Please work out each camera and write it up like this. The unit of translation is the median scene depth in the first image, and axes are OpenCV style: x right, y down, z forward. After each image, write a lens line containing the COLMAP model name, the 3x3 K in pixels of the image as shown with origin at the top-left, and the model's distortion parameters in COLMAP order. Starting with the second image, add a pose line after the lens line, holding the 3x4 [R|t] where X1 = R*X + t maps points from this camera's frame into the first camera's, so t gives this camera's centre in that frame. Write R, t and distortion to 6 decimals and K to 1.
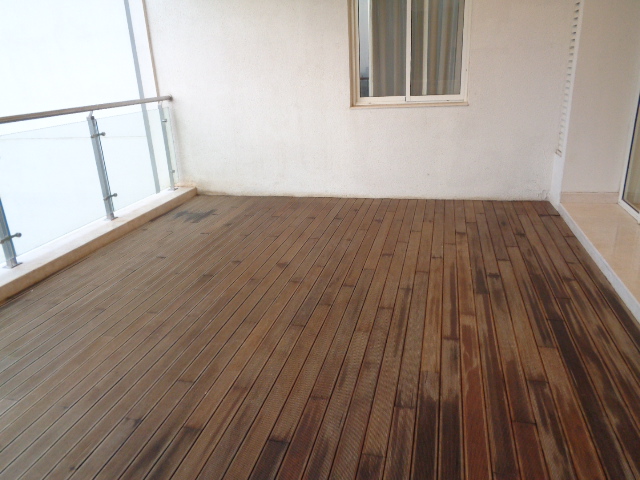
lens RADIAL K [[481.3, 0, 320.0], [0, 481.3, 240.0], [0, 0, 1]] dist [-0.006086, 0.011451]
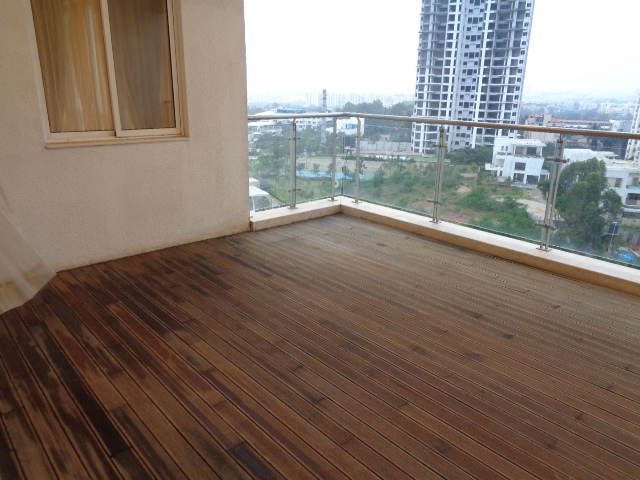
lens RADIAL K [[481.3, 0, 320.0], [0, 481.3, 240.0], [0, 0, 1]] dist [-0.006086, 0.011451]
pose [[-0.562109, 0.286797, -0.775745, 0.877235], [-0.270498, 0.822618, 0.500131, -0.610276], [0.781578, 0.490966, -0.384823, 1.497232]]
